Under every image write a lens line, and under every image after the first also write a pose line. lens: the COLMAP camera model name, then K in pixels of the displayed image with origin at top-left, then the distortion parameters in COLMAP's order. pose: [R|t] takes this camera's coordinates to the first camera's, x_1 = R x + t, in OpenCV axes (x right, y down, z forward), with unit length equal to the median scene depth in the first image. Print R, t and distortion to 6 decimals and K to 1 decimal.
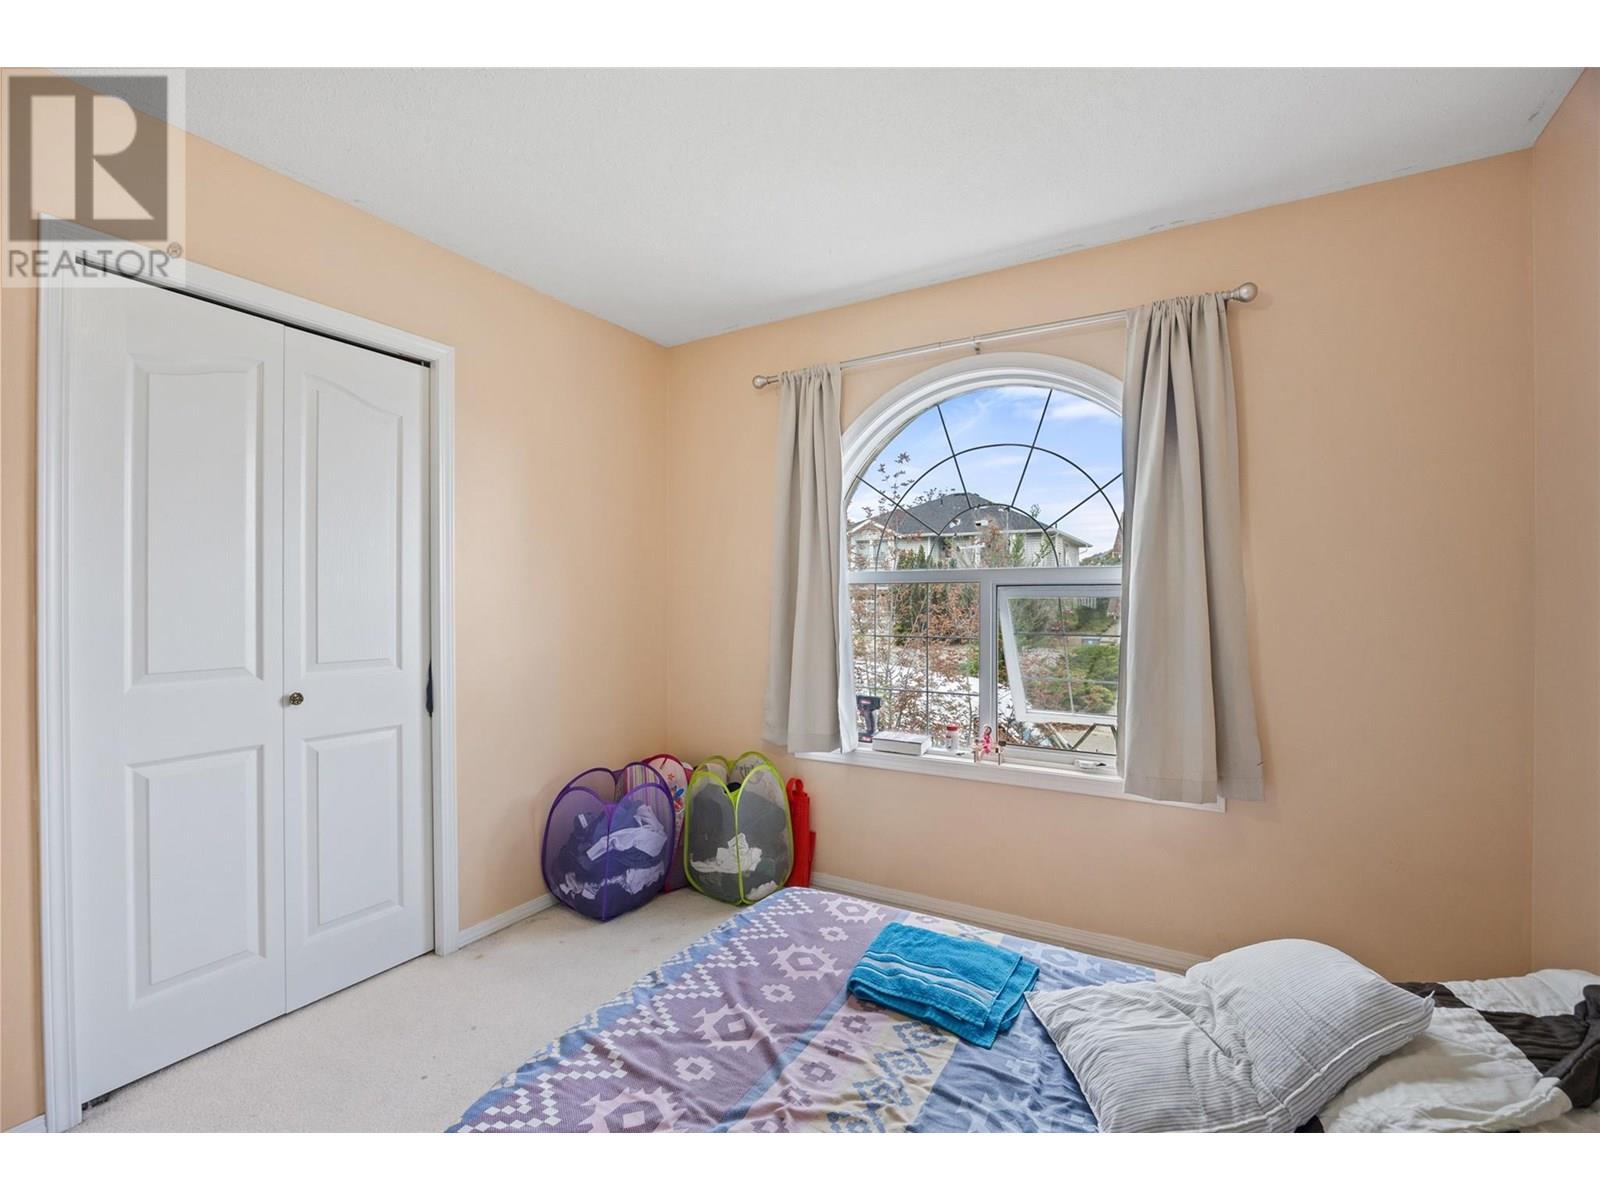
lens RADIAL K [[711.1, 0, 808.4], [0, 711.1, 599.1], [0, 0, 1]] dist [-0.013167, -0.000487]
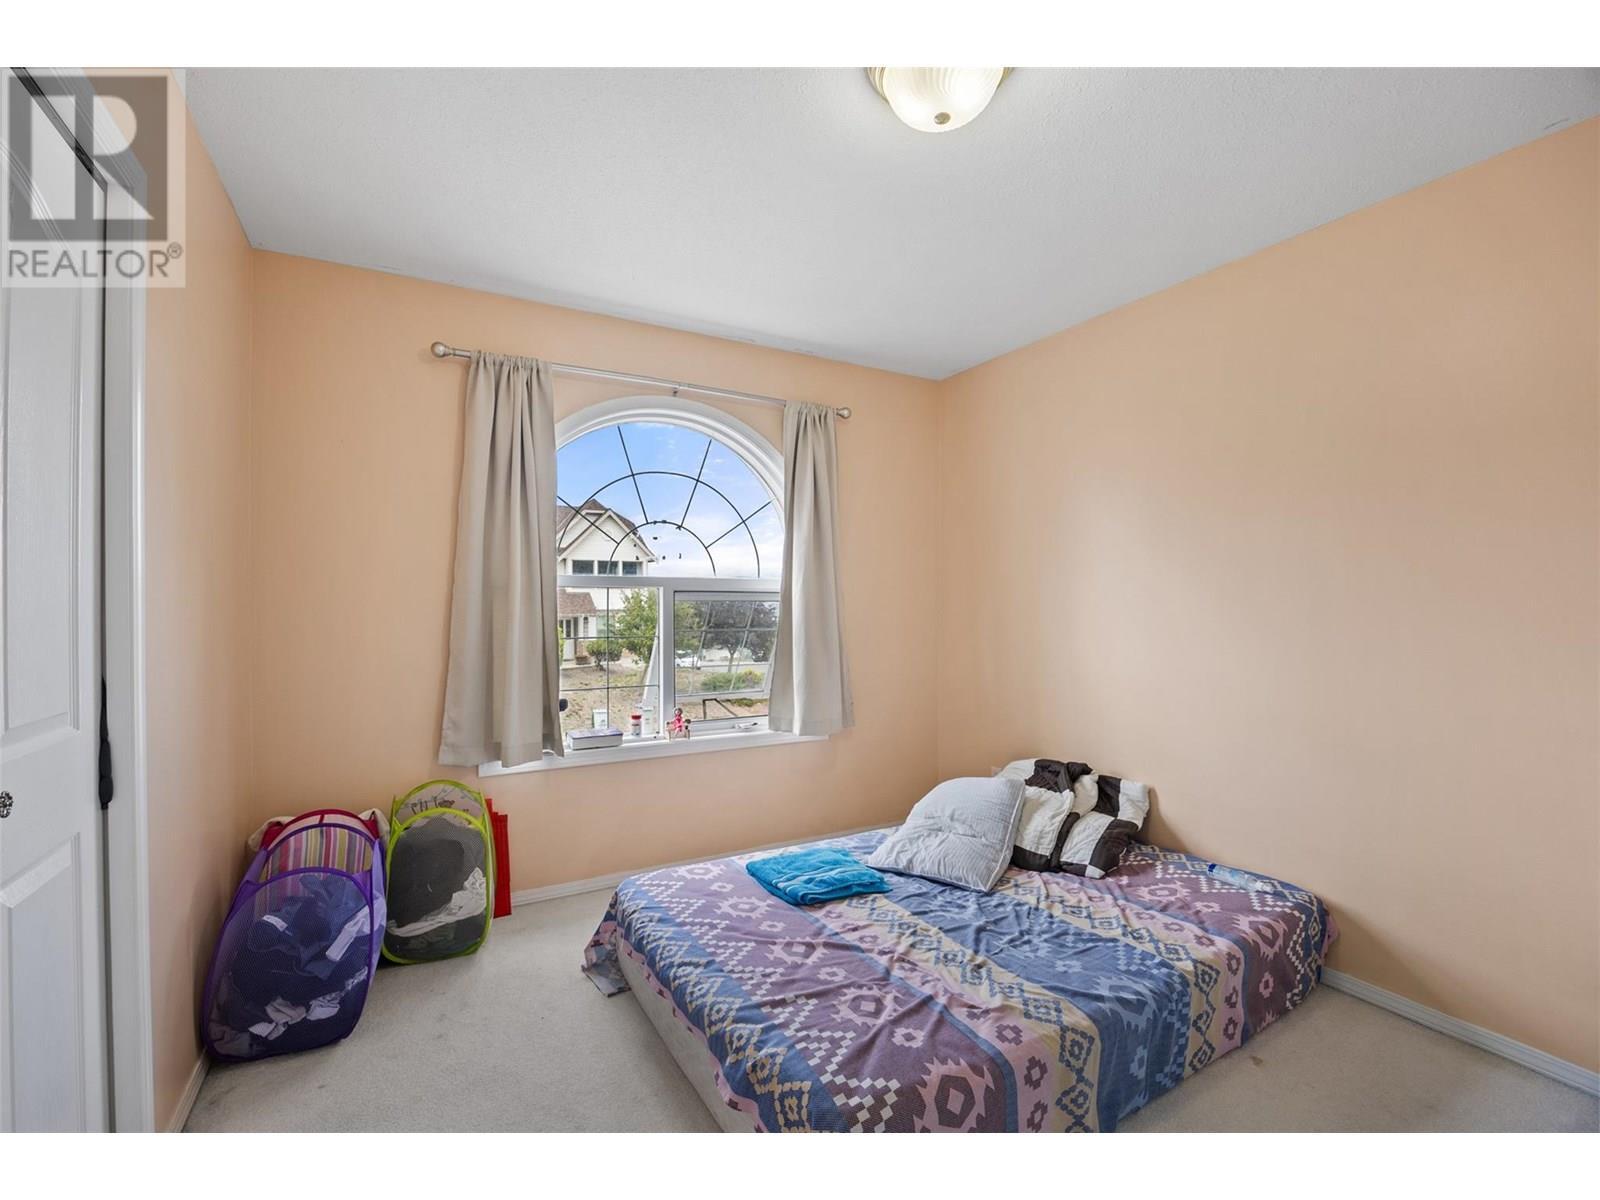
lens RADIAL K [[711.1, 0, 809.6], [0, 711.1, 605.3], [0, 0, 1]] dist [-0.013167, -0.000487]
pose [[0.496006, -0.003445, 0.868312, -0.988147], [-0.003467, 0.999976, 0.005948, -0.005485], [-0.868312, -0.005961, 0.495982, 0.311736]]
